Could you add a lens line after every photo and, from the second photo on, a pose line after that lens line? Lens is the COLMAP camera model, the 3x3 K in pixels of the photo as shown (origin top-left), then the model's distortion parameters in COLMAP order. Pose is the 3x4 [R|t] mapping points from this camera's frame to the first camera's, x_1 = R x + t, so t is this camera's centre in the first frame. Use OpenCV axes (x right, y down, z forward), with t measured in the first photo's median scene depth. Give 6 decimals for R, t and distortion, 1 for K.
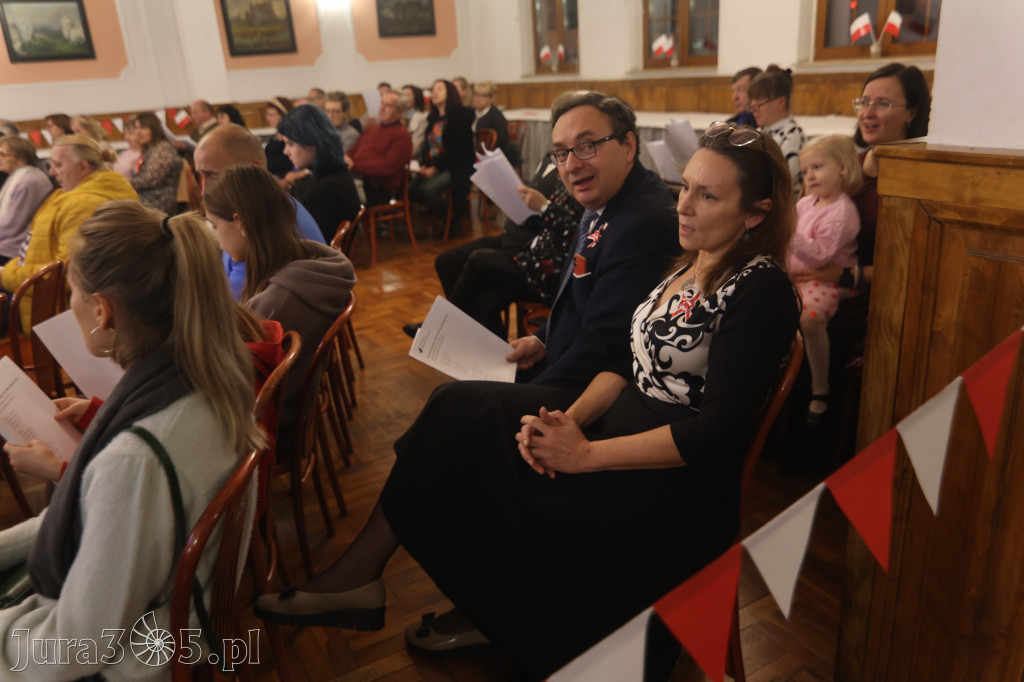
lens RADIAL K [[778.0, 0, 510.7], [0, 778.0, 343.7], [0, 0, 1]] dist [0.001413, 0.008067]
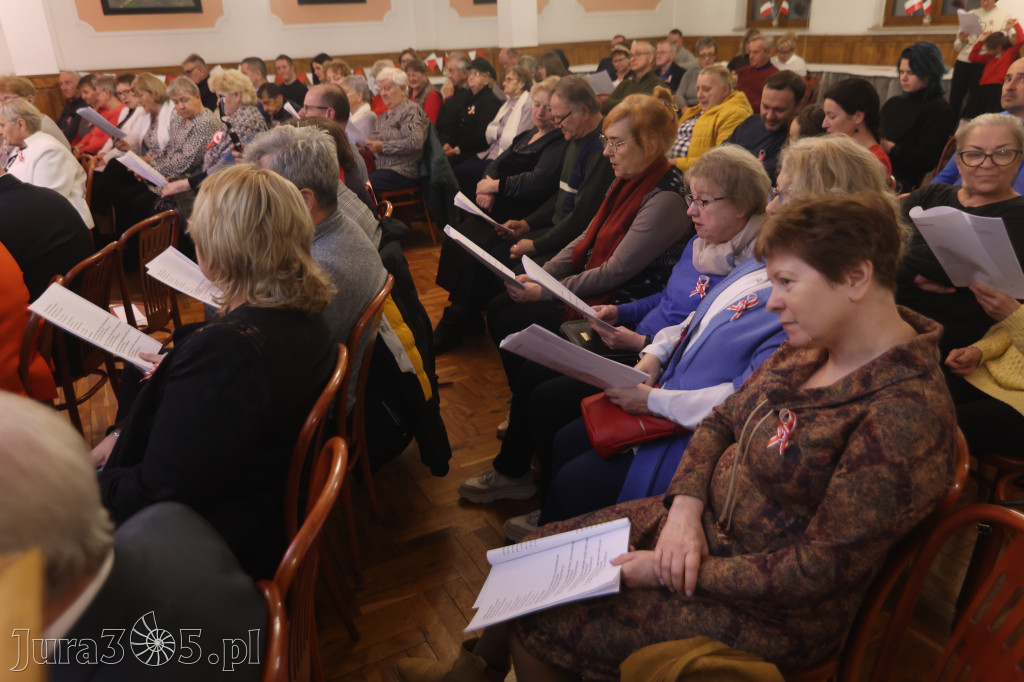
lens RADIAL K [[778.0, 0, 508.6], [0, 778.0, 329.8], [0, 0, 1]] dist [0.001413, 0.008067]
pose [[0.998264, 0.044414, -0.038674, -0.440064], [-0.043010, 0.998410, 0.036432, 0.073885], [0.040230, -0.034706, 0.998588, -0.165093]]
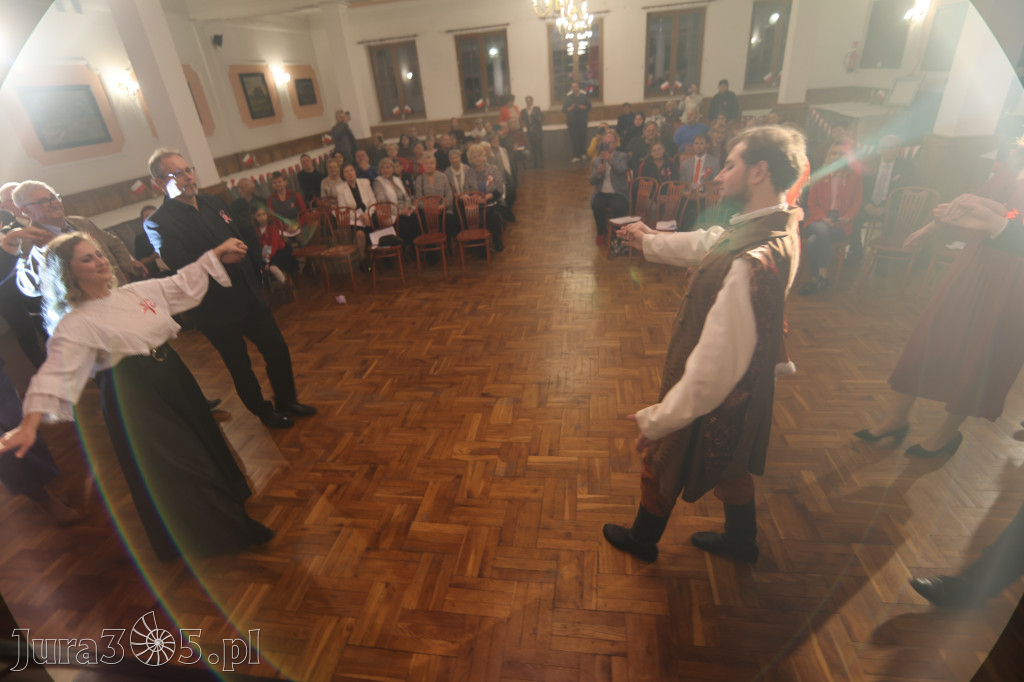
lens RADIAL K [[497.0, 0, 512.0], [0, 497.0, 344.3], [0, 0, 1]] dist [-0.017668, -0.000075]
pose [[0.611849, -0.365191, 0.701624, -1.515053], [0.312839, 0.926437, 0.209394, 0.044614], [-0.726479, 0.091378, 0.681086, -0.113075]]
